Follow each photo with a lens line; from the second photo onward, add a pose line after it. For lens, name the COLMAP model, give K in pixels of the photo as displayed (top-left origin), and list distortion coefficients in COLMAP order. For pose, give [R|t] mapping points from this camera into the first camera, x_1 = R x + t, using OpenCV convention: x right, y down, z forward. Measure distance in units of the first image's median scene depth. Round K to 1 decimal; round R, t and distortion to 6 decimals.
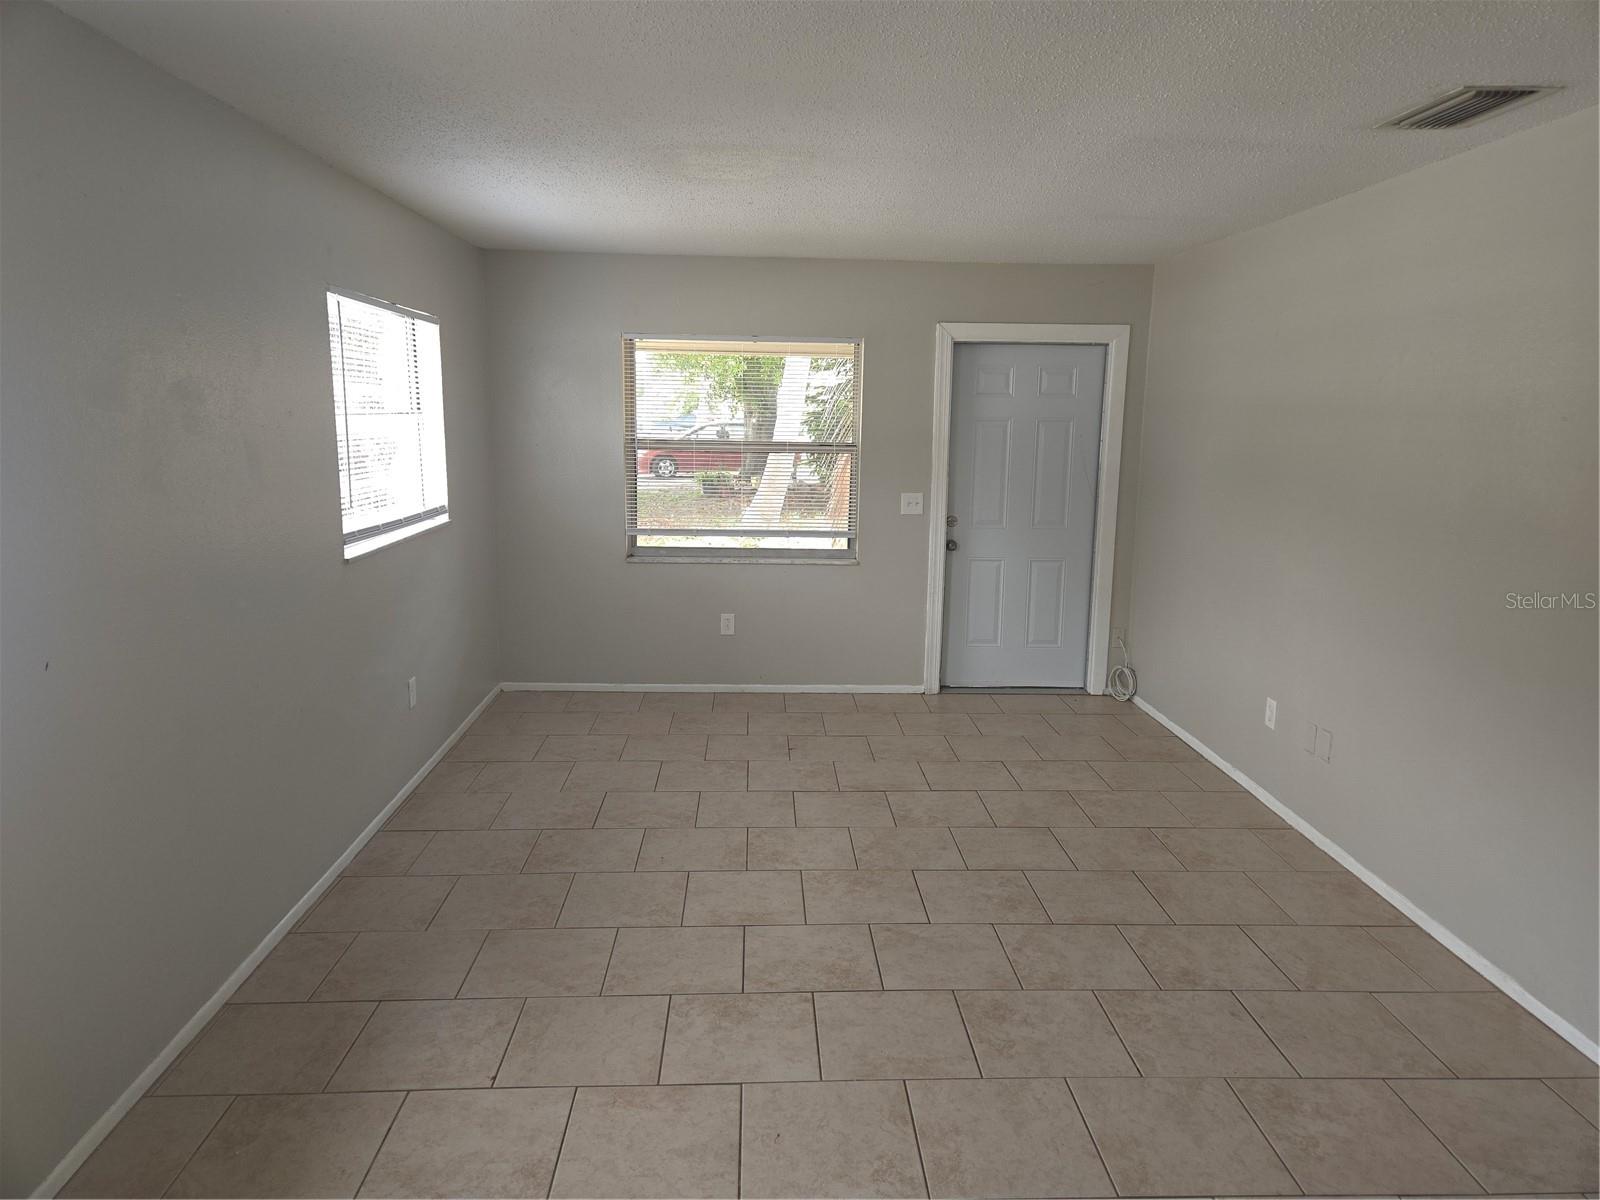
lens RADIAL K [[1076.3, 0, 811.7], [0, 1076.3, 581.8], [0, 0, 1]] dist [0.073482, -0.062680]
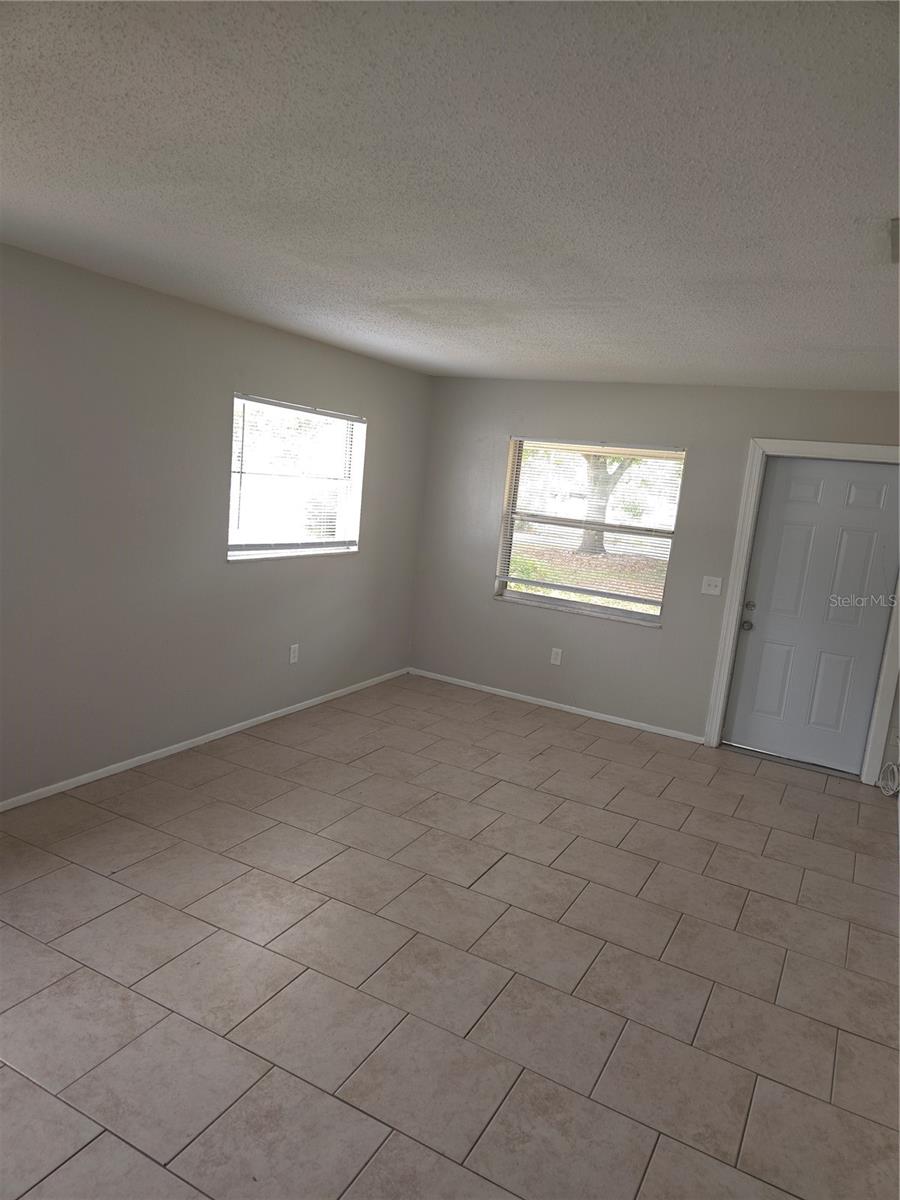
lens RADIAL K [[807.2, 0, 450.0], [0, 807.2, 600.0], [0, 0, 1]] dist [0.073482, -0.062680]
pose [[0.854638, 0.147149, -0.497936, 0.310552], [-0.164252, 0.986372, 0.009575, -0.018187], [0.492559, 0.073604, 0.867161, 0.071879]]
